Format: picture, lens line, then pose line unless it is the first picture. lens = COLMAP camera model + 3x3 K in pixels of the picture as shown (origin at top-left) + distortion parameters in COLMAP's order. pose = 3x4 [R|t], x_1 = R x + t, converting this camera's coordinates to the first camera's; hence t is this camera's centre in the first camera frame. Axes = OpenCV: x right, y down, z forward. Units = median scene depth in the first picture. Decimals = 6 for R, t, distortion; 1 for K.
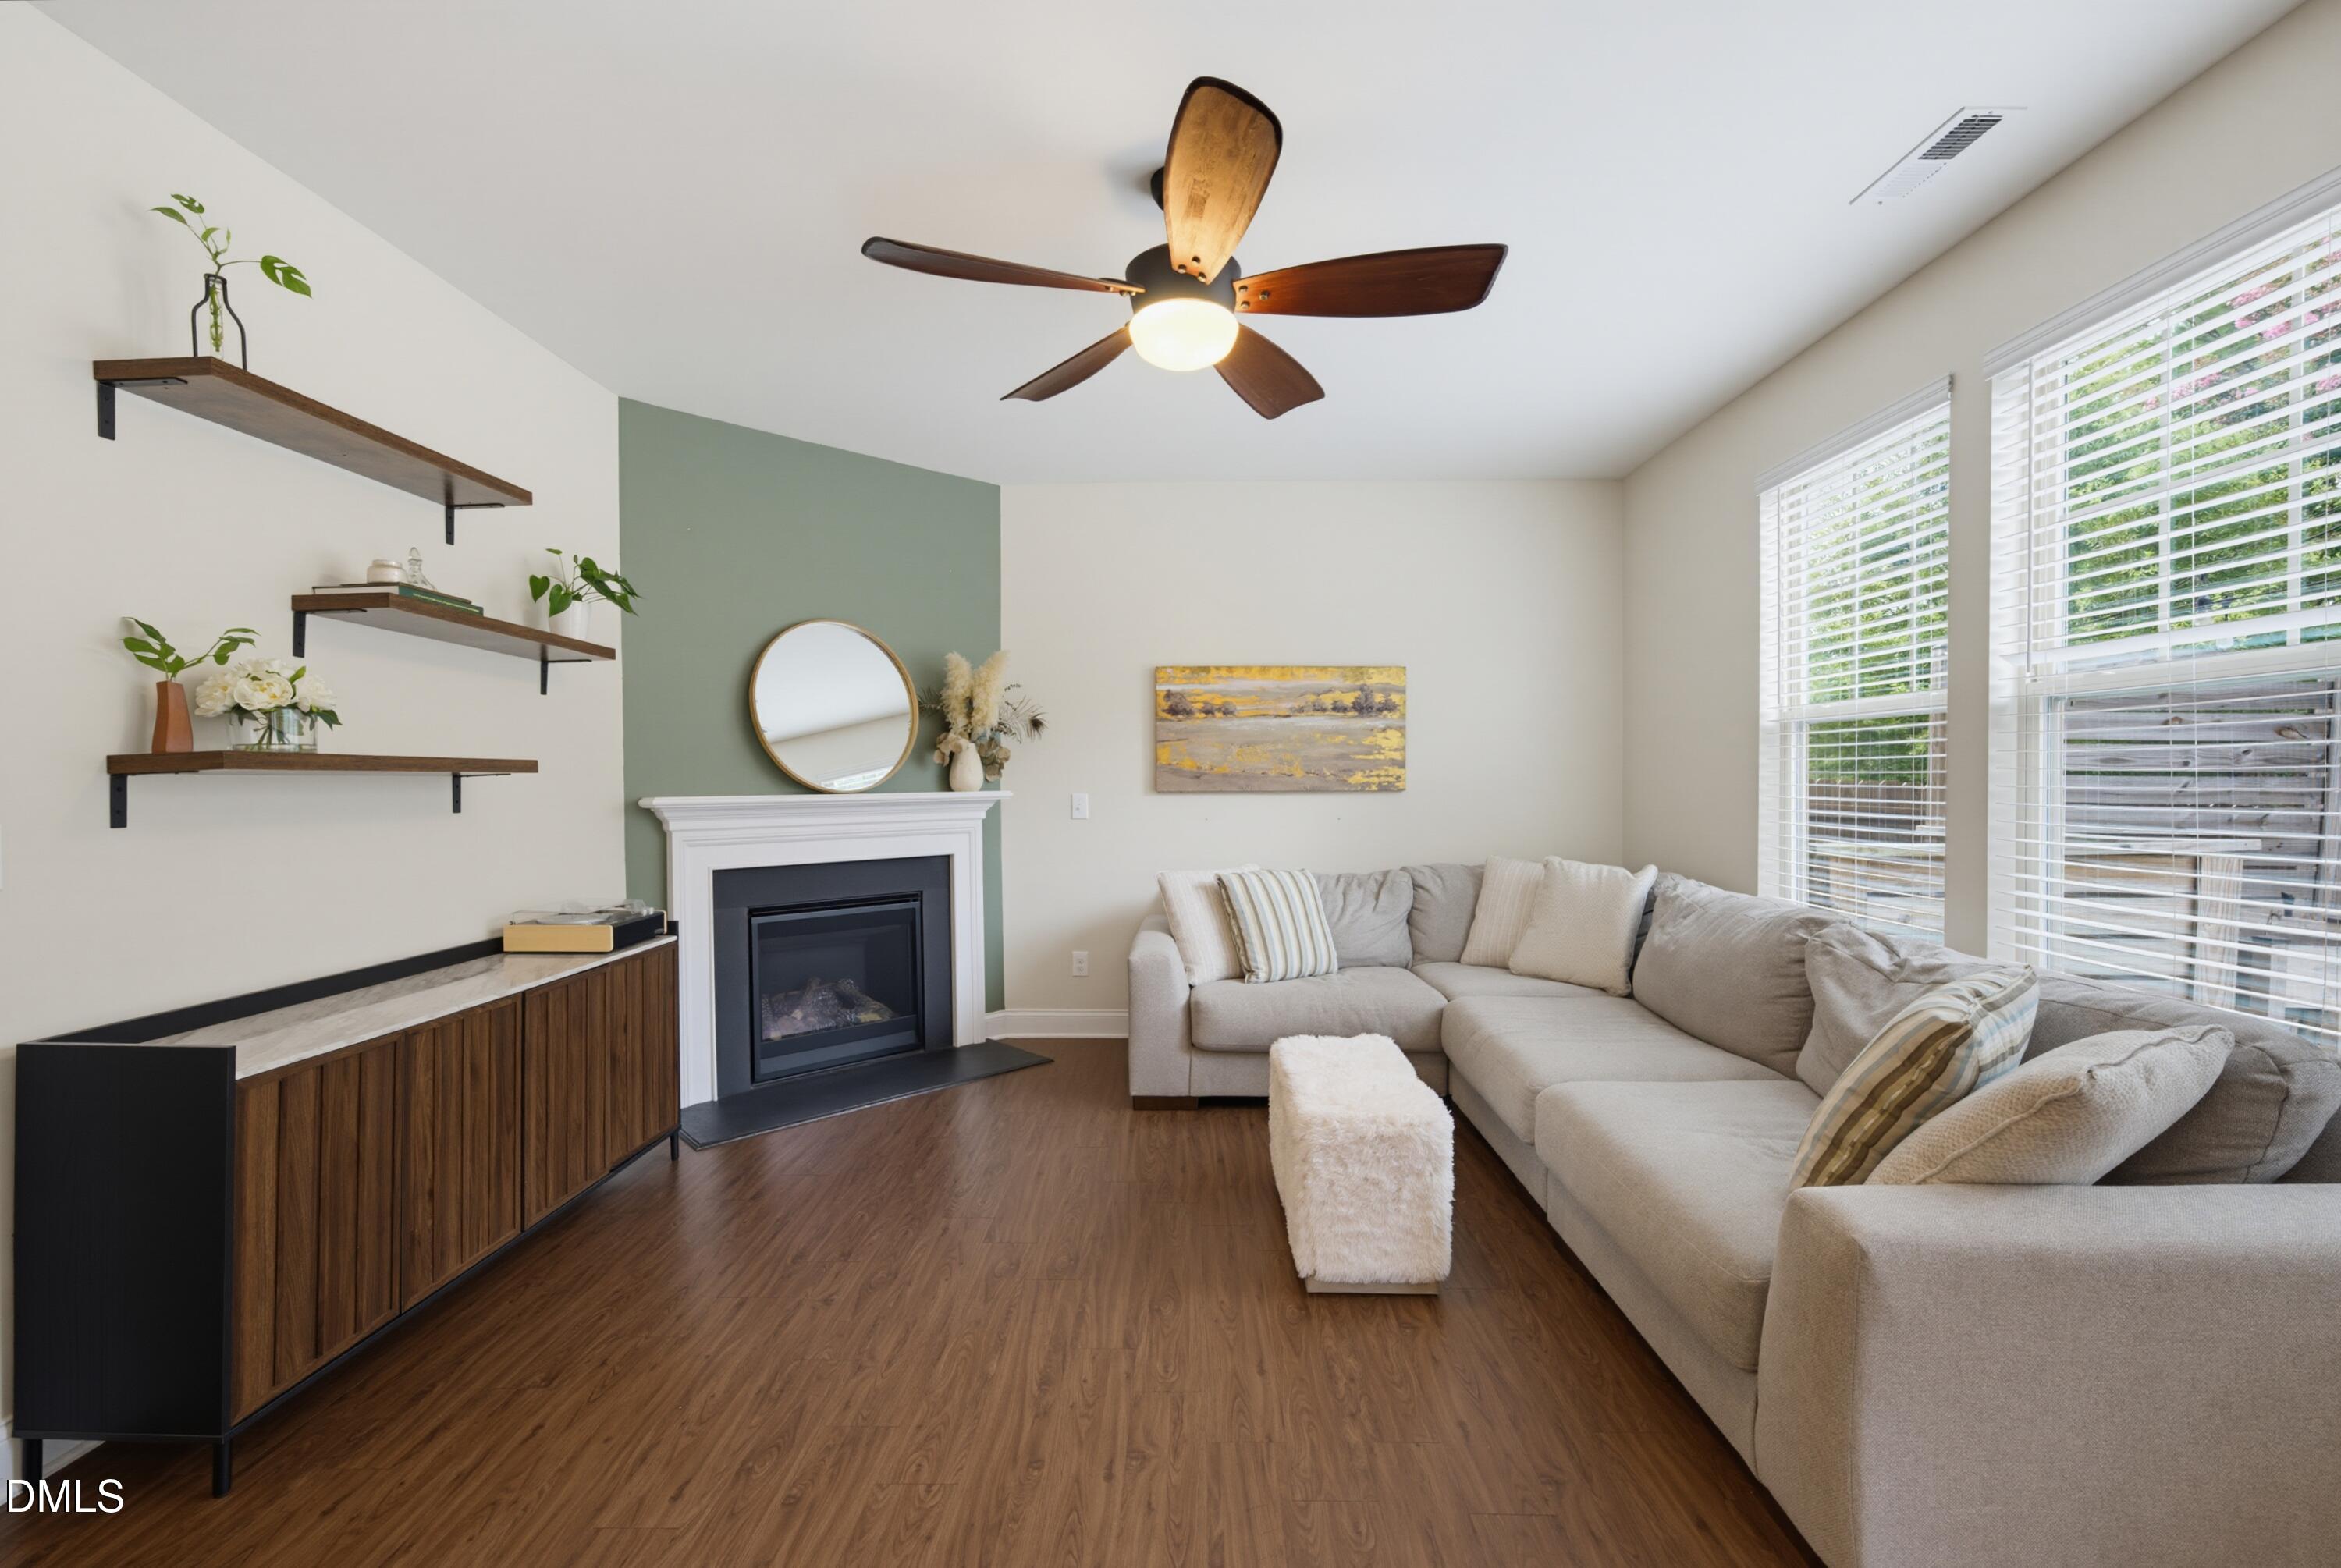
lens RADIAL K [[969.3, 0, 1113.4], [0, 969.3, 773.3], [0, 0, 1]] dist [-0.019735, 0.009286]
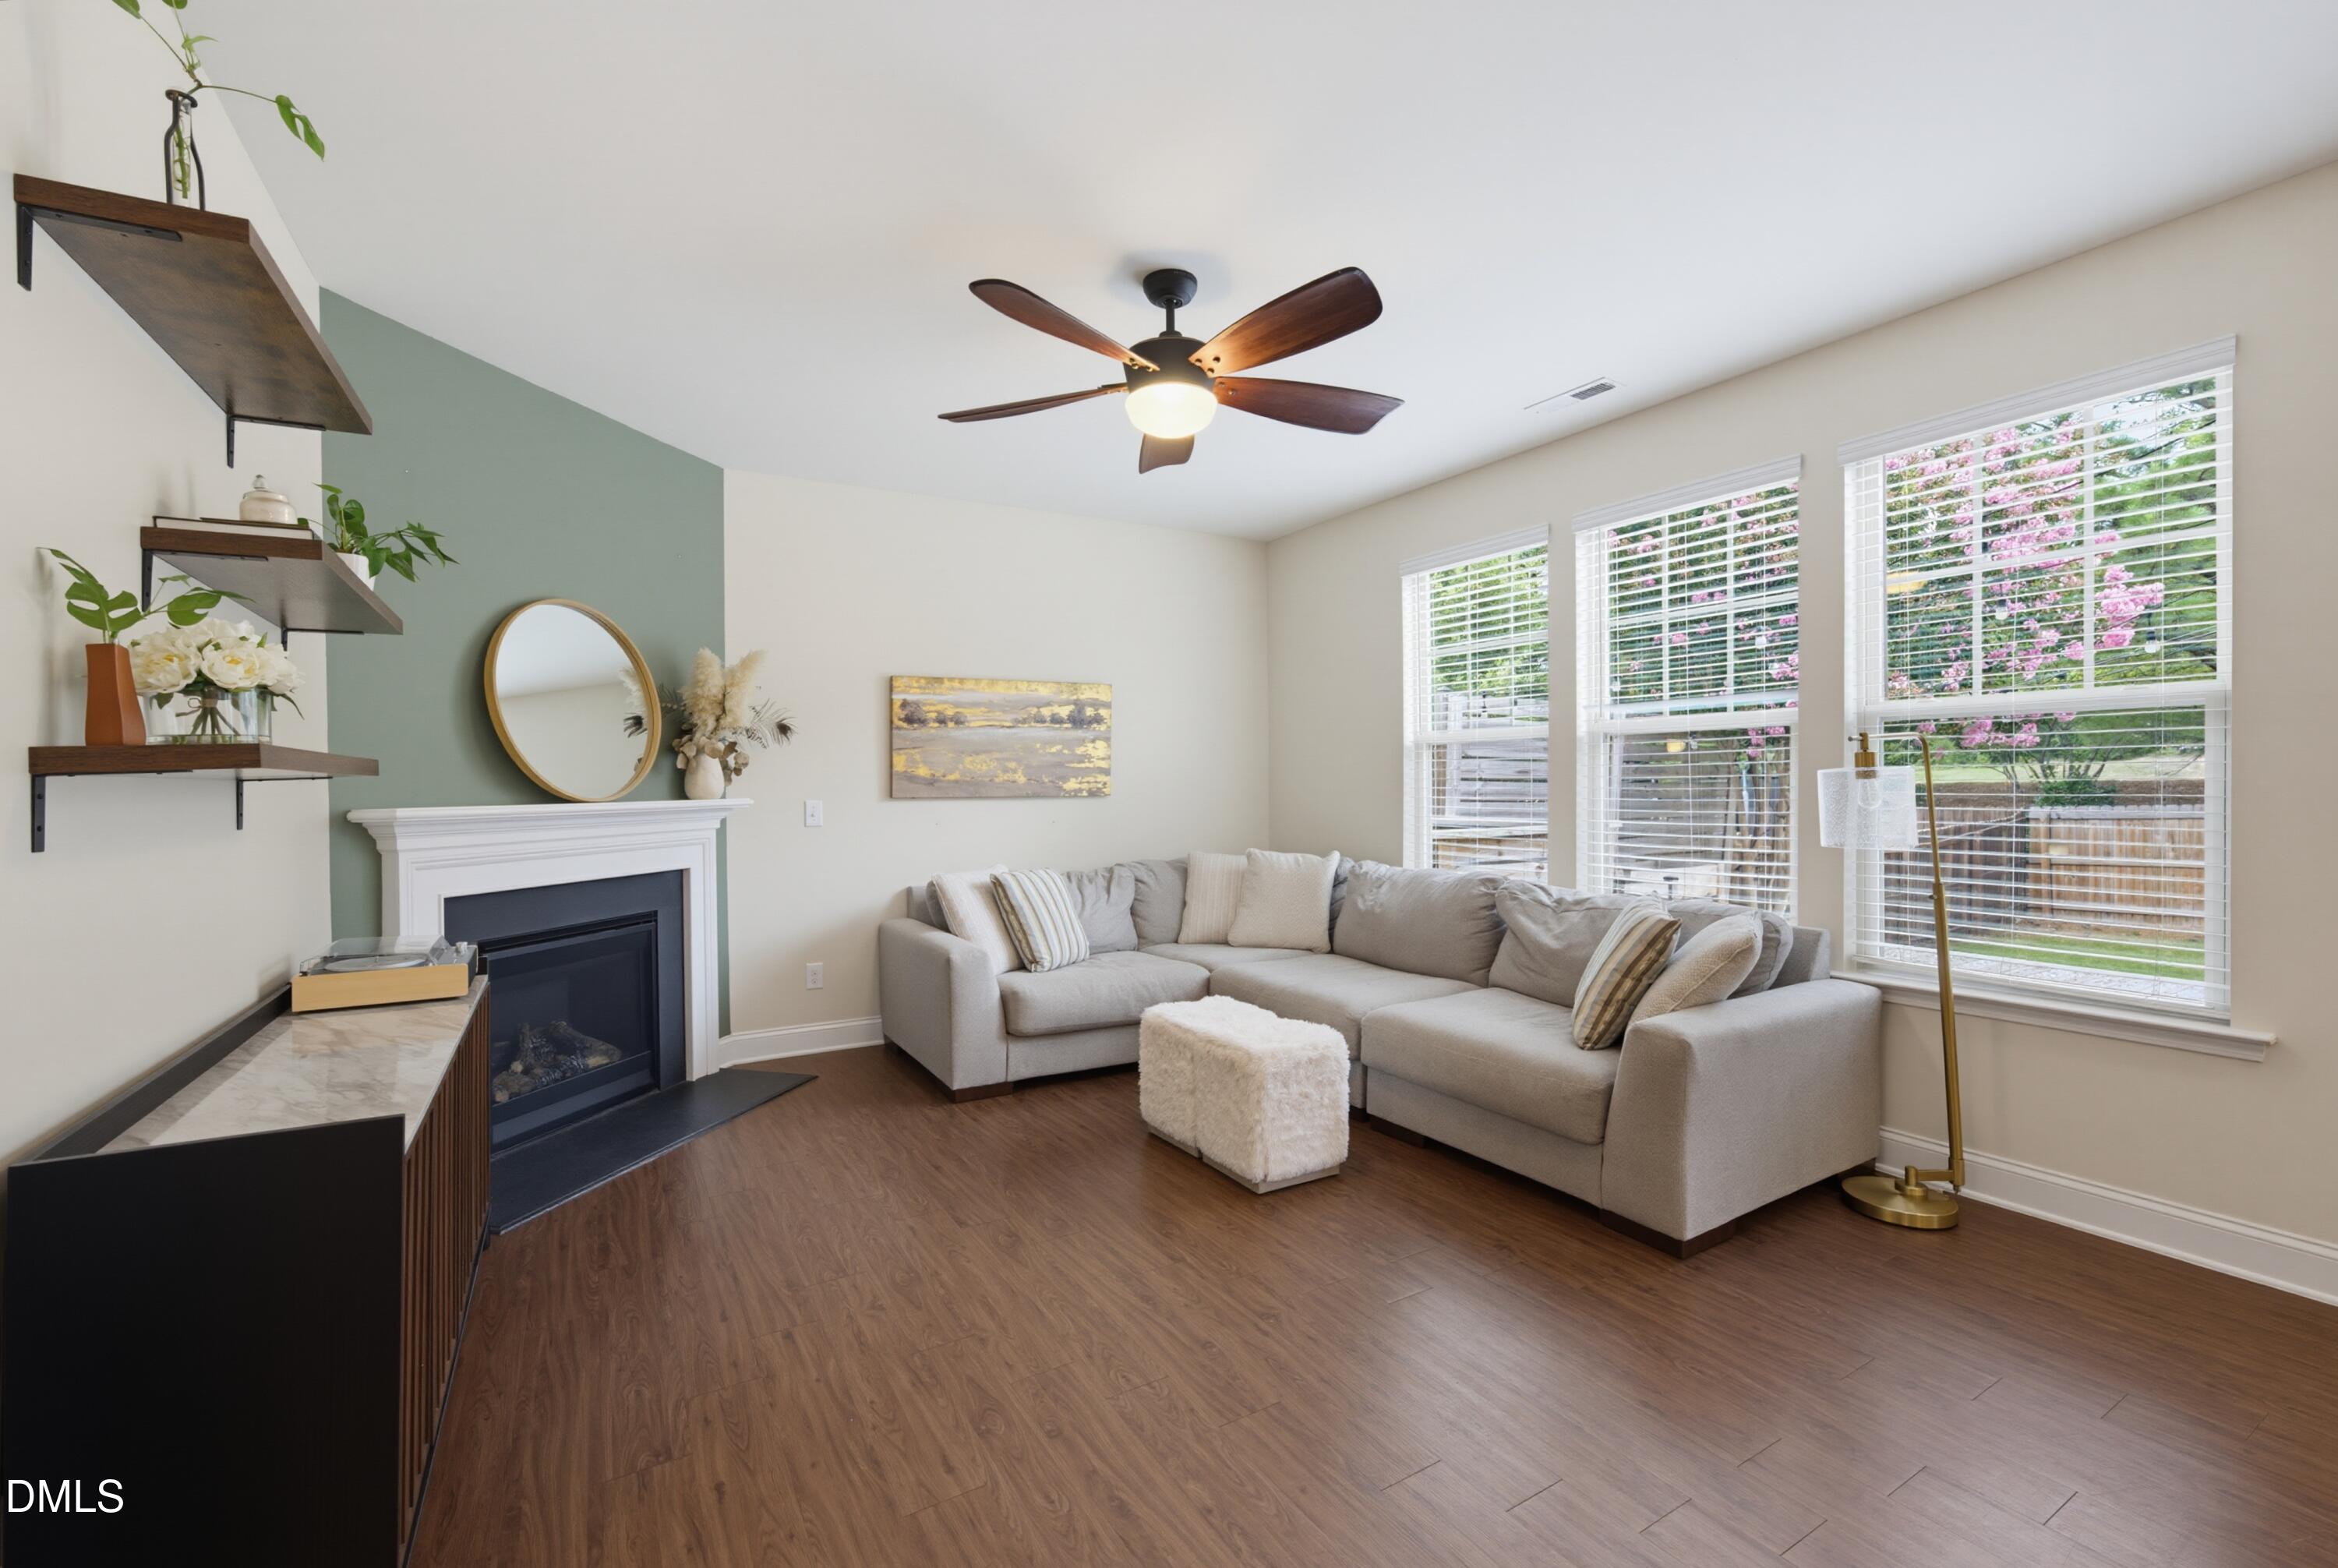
lens RADIAL K [[968.2, 0, 1185.6], [0, 968.2, 768.8], [0, 0, 1]] dist [-0.019735, 0.009286]
pose [[0.849489, 0.008296, 0.527542, -0.302435], [-0.000957, 0.999899, -0.014183, 0.002838], [-0.527606, 0.011544, 0.849411, -0.010690]]
